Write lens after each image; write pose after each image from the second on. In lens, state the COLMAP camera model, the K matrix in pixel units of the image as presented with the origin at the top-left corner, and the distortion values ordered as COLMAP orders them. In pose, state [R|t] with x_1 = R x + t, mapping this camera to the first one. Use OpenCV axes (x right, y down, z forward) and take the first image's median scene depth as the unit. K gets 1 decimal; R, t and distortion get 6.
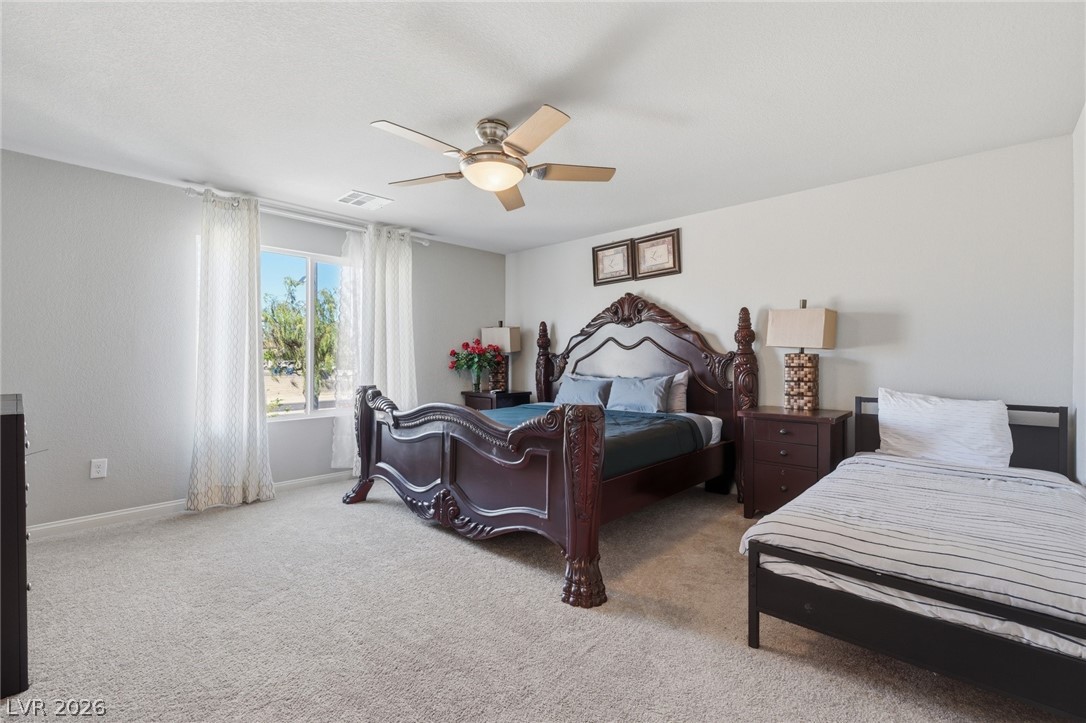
lens RADIAL K [[483.8, 0, 538.5], [0, 483.8, 358.4], [0, 0, 1]] dist [-0.011987, -0.000168]
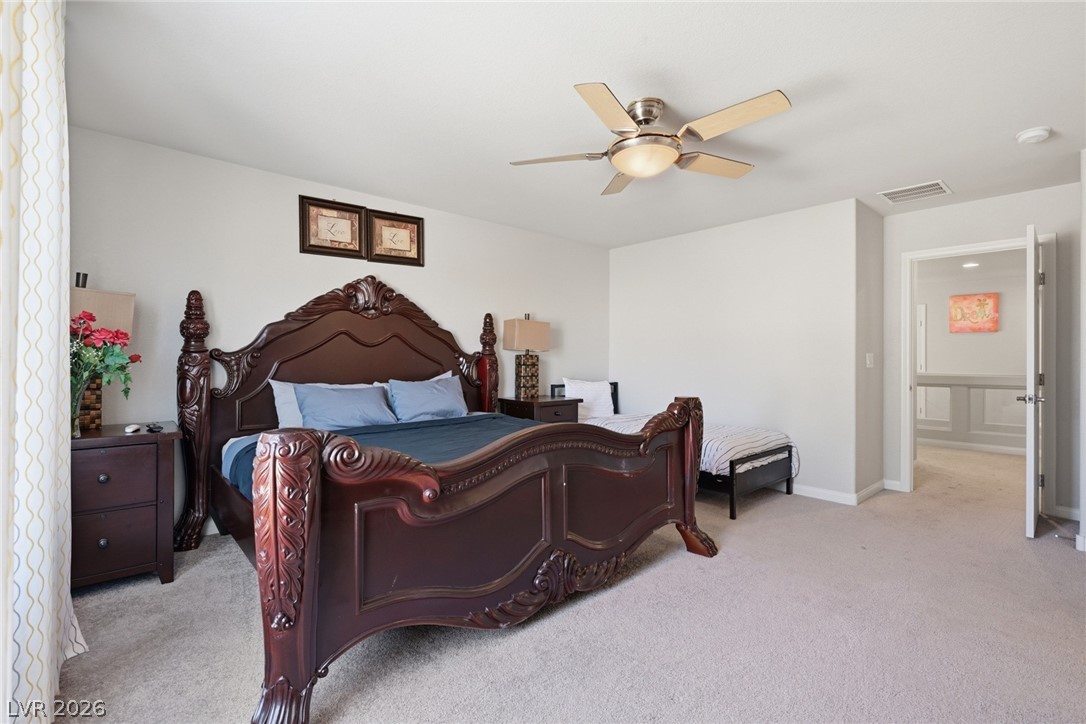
lens RADIAL K [[508.1, 0, 539.8], [0, 508.1, 359.5], [0, 0, 1]] dist [-0.000343, 0.000132]
pose [[0.074800, -0.004996, 0.997186, -0.692619], [-0.005692, 0.999969, 0.005437, -0.003983], [-0.997182, -0.006083, 0.074770, 0.725804]]
